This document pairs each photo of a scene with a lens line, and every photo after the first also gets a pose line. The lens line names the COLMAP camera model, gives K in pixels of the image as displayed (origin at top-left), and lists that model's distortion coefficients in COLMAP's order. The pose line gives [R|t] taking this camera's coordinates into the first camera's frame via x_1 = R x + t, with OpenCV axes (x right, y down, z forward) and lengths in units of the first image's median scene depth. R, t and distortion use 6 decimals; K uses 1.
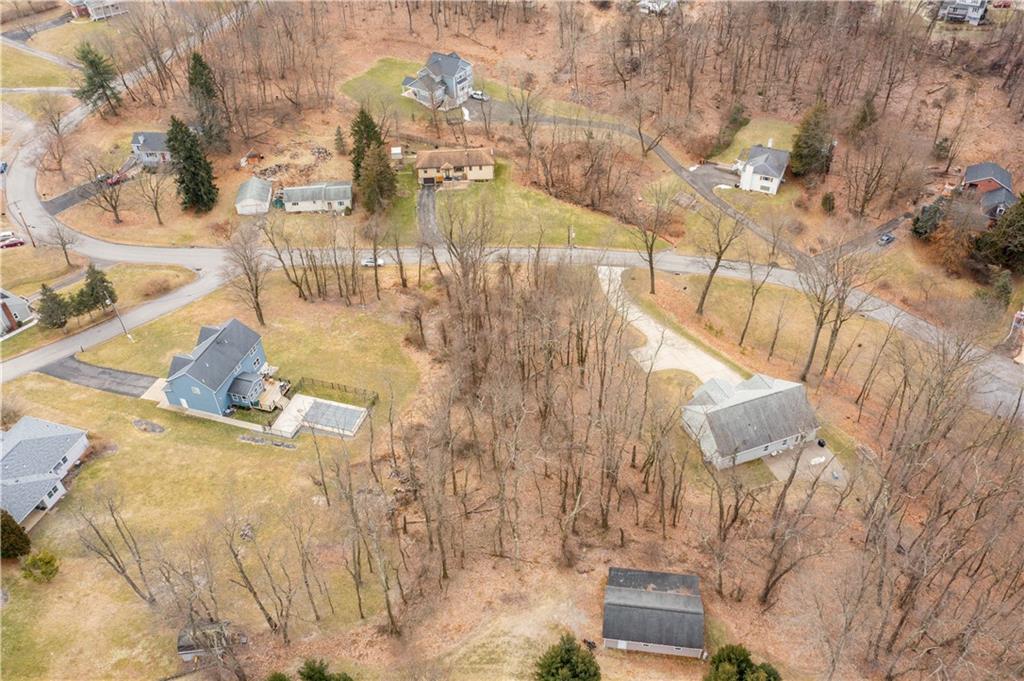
lens RADIAL K [[813.9, 0, 519.3], [0, 813.9, 339.1], [0, 0, 1]] dist [-0.004449, -0.001699]
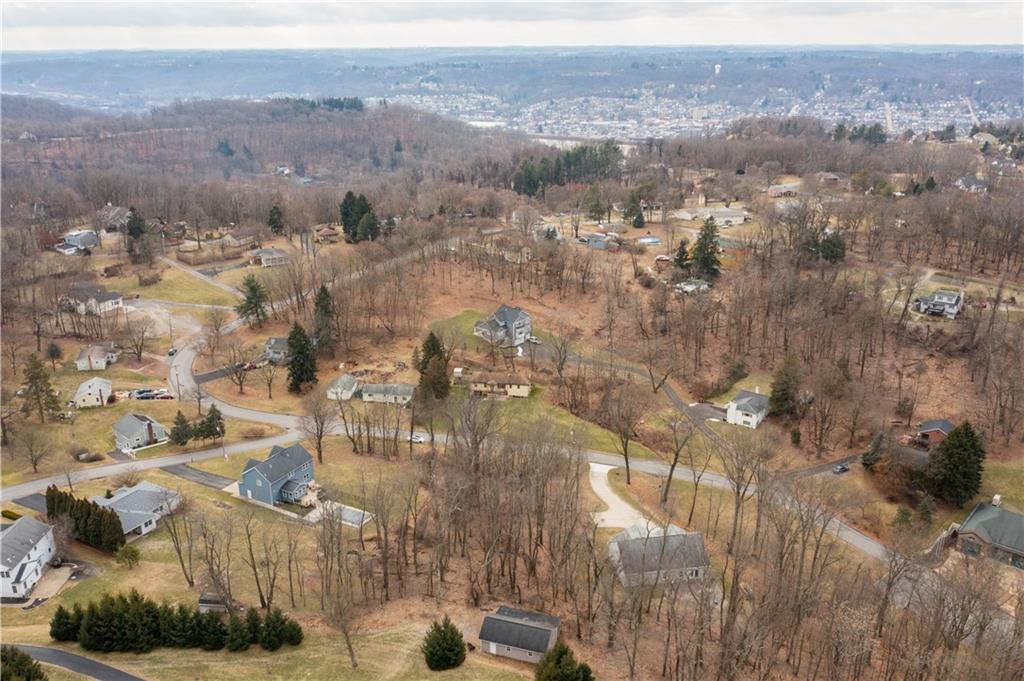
lens RADIAL K [[843.0, 0, 526.0], [0, 843.0, 340.9], [0, 0, 1]] dist [-0.009074, 0.001728]
pose [[0.983273, 0.080856, -0.163209, 0.172694], [-0.133283, 0.930136, -0.342174, 0.170871], [0.124140, 0.358203, 0.925354, -0.238127]]
